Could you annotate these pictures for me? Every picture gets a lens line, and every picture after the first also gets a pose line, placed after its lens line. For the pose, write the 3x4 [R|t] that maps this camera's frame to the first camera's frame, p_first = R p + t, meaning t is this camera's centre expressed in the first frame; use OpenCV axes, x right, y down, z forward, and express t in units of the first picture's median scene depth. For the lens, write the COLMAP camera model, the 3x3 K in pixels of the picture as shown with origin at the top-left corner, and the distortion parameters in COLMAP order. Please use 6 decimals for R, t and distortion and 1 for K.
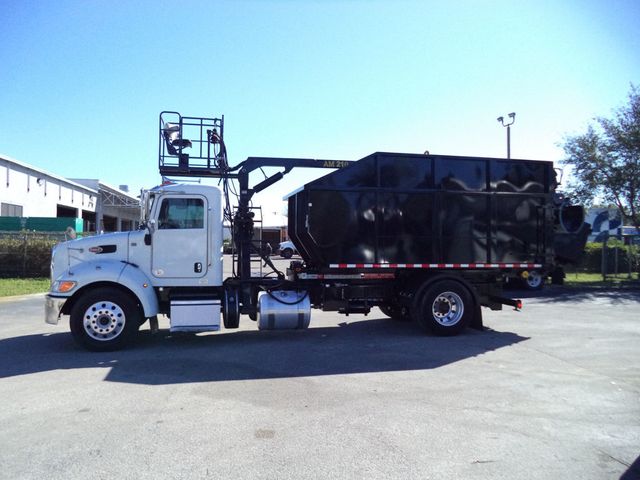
lens RADIAL K [[512.0, 0, 320.0], [0, 512.0, 240.0], [0, 0, 1]] dist [-0.022756, -0.008074]
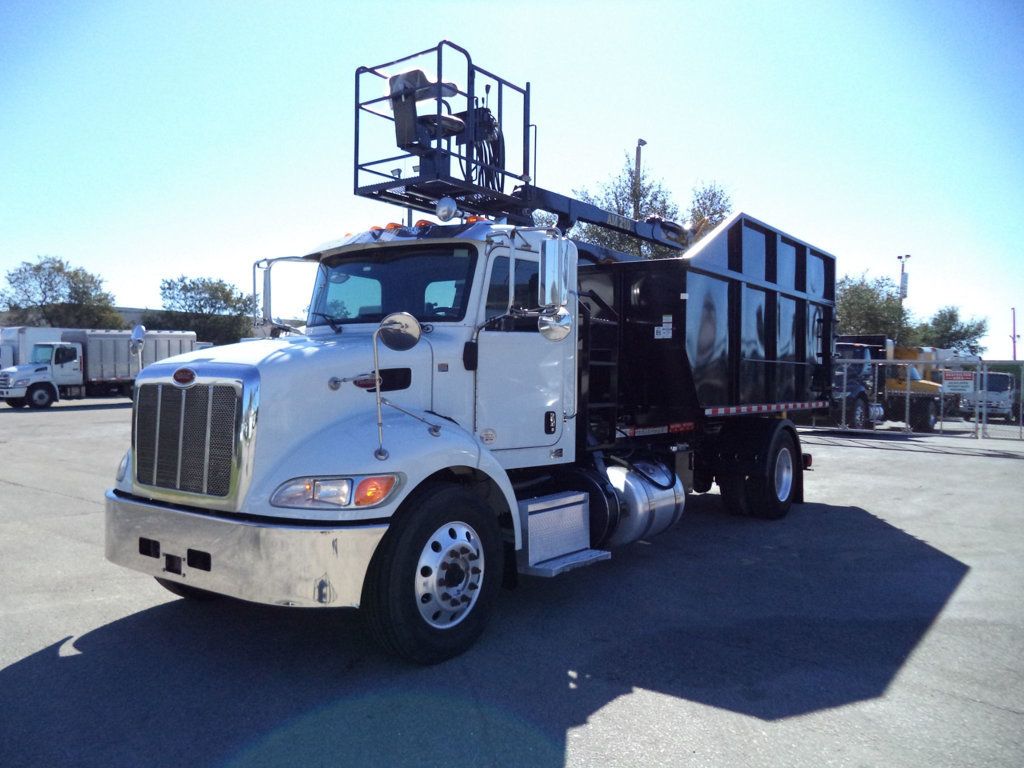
lens RADIAL K [[824.7, 0, 512.0], [0, 824.7, 384.0], [0, 0, 1]] dist [-0.012324, -0.007946]
pose [[0.753536, -0.000662, 0.657406, -0.711110], [-0.017078, 0.999642, 0.020582, 0.006762], [-0.657184, -0.026737, 0.753255, 0.476667]]
